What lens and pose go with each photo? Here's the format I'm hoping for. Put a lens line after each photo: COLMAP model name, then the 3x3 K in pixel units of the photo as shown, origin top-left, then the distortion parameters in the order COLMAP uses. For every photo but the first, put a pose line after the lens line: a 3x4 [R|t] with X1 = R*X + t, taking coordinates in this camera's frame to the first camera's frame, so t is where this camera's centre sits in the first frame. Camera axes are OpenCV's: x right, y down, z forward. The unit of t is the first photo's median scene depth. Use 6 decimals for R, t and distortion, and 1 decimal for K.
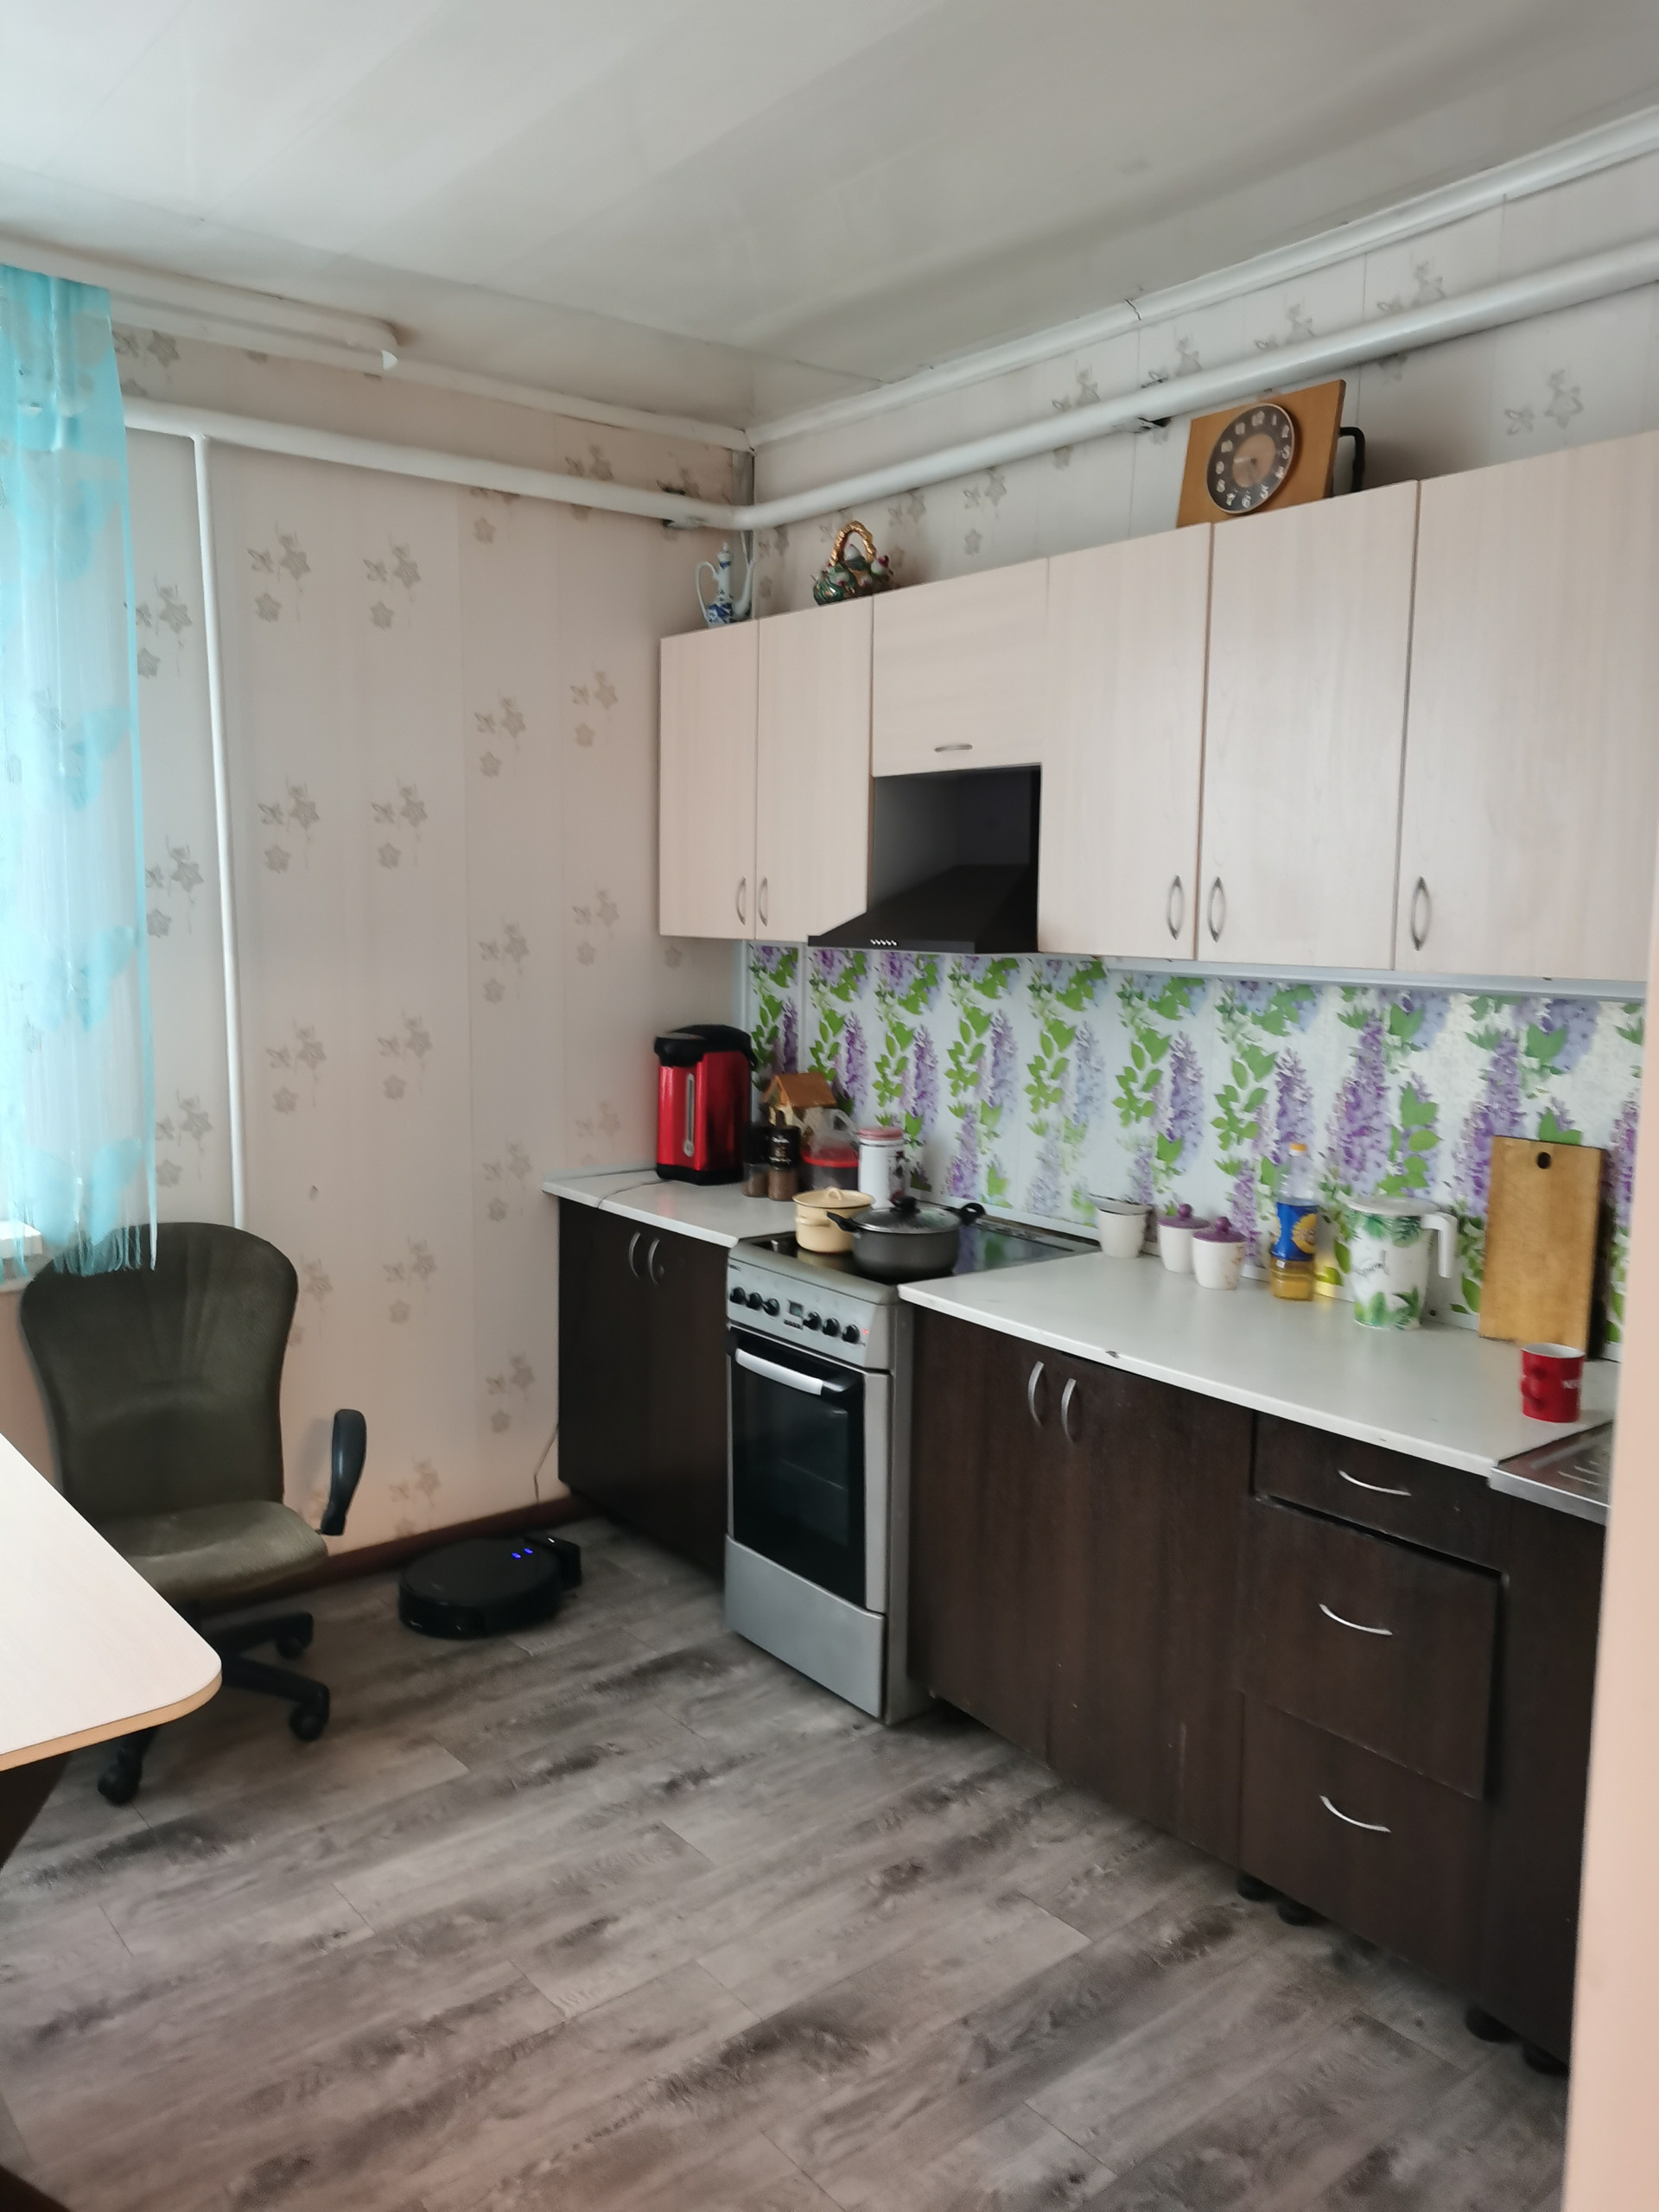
lens RADIAL K [[1654.7, 0, 827.0], [0, 1654.7, 1094.3], [0, 0, 1]] dist [0.035180, -0.027252]
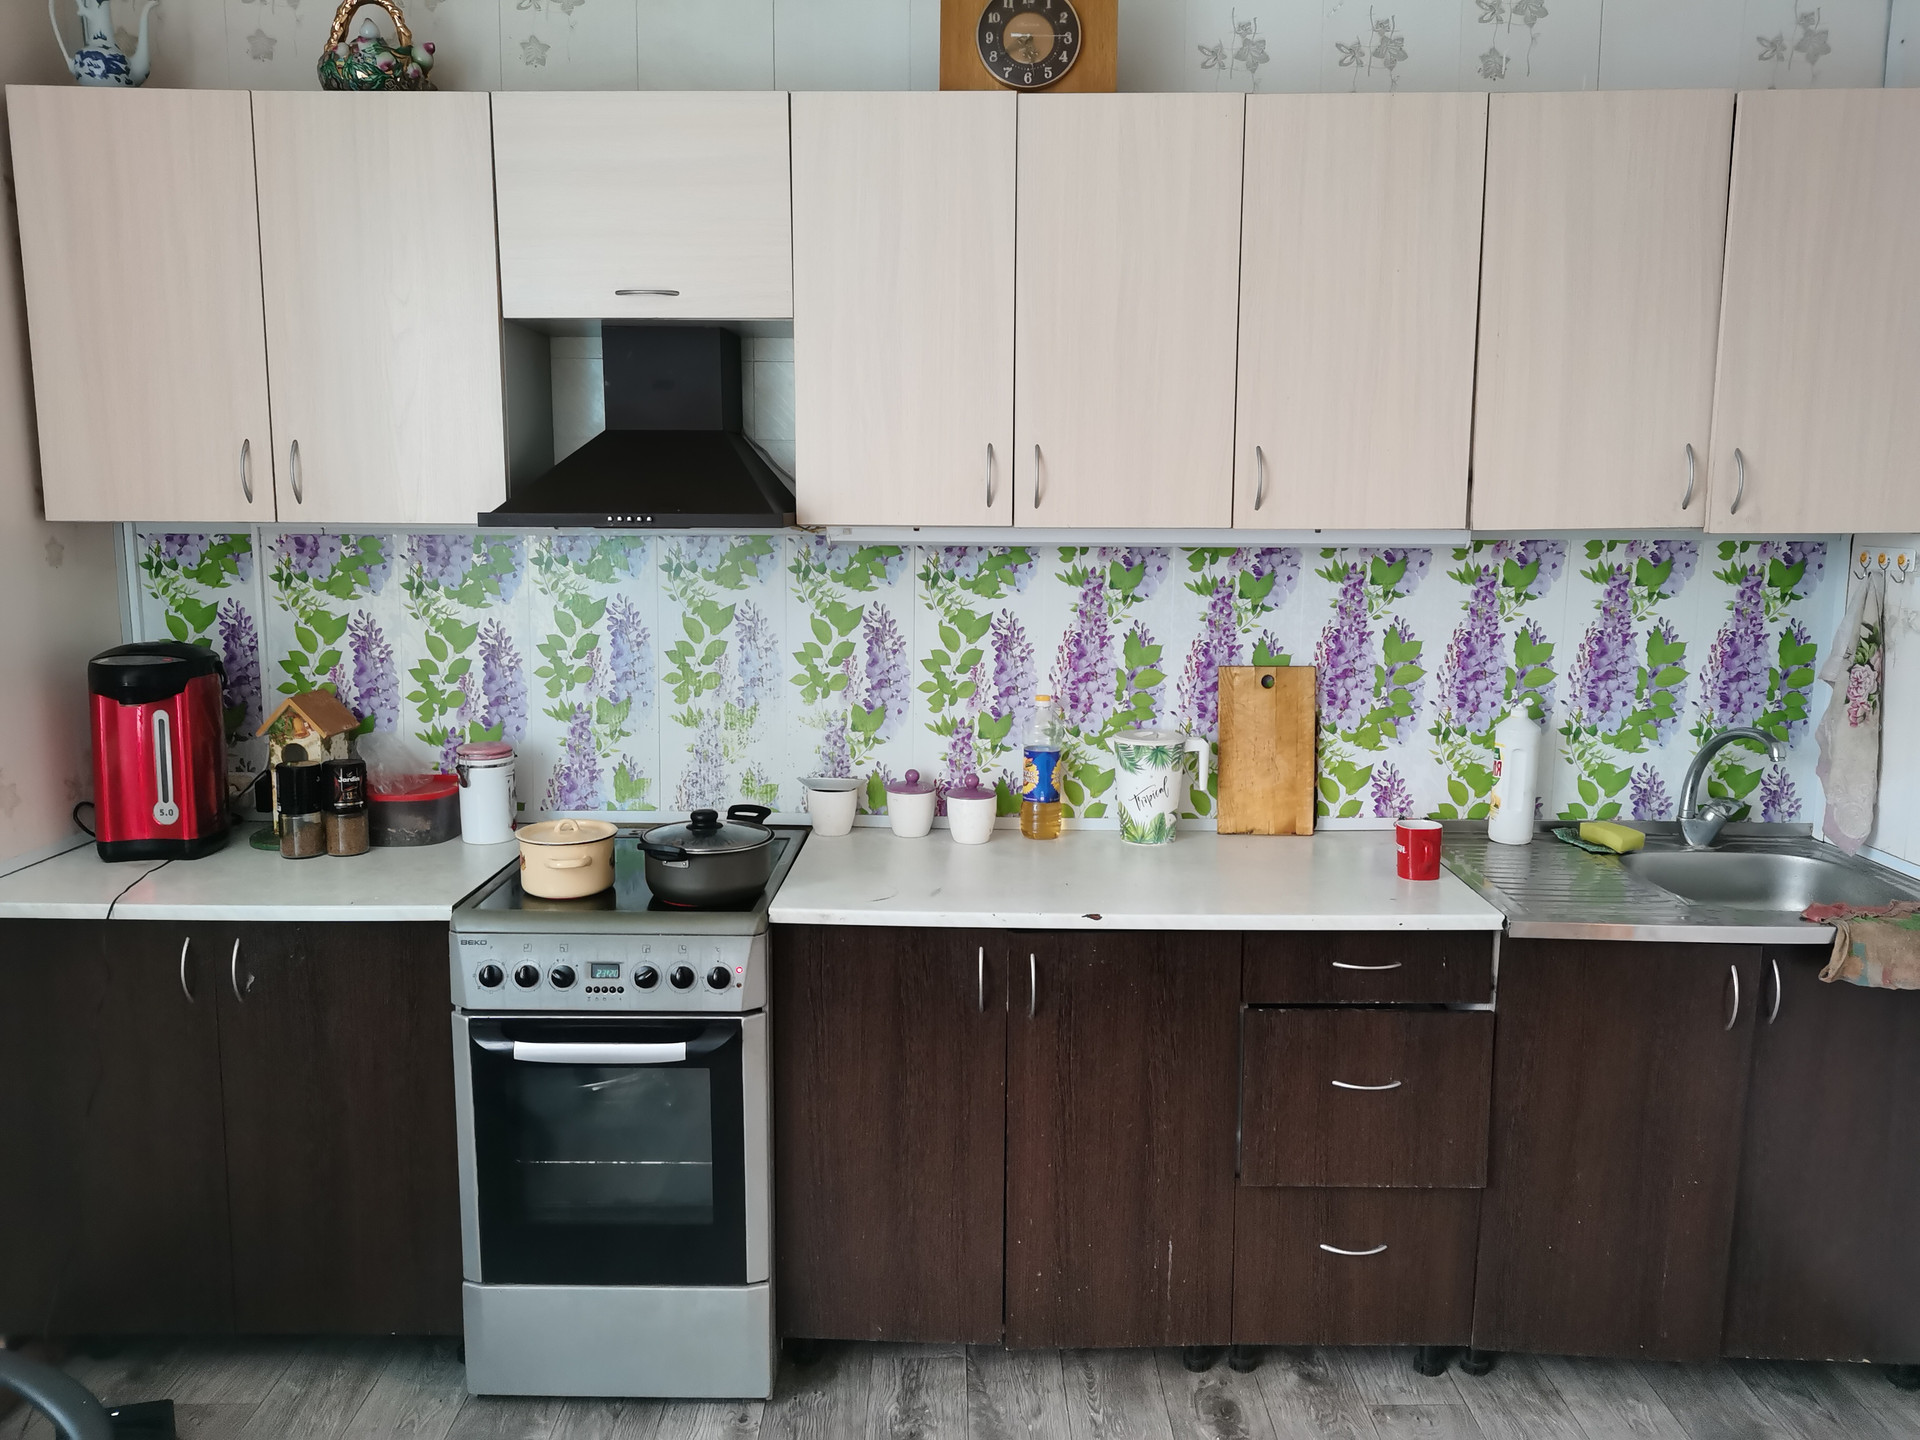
lens RADIAL K [[1467.3, 0, 964.0], [0, 1467.3, 706.5], [0, 0, 1]] dist [0.039778, -0.045228]
pose [[0.631923, -0.119330, 0.765790, -0.468053], [0.095897, 0.992522, 0.075527, -0.039152], [-0.769076, 0.025709, 0.638641, 0.413558]]
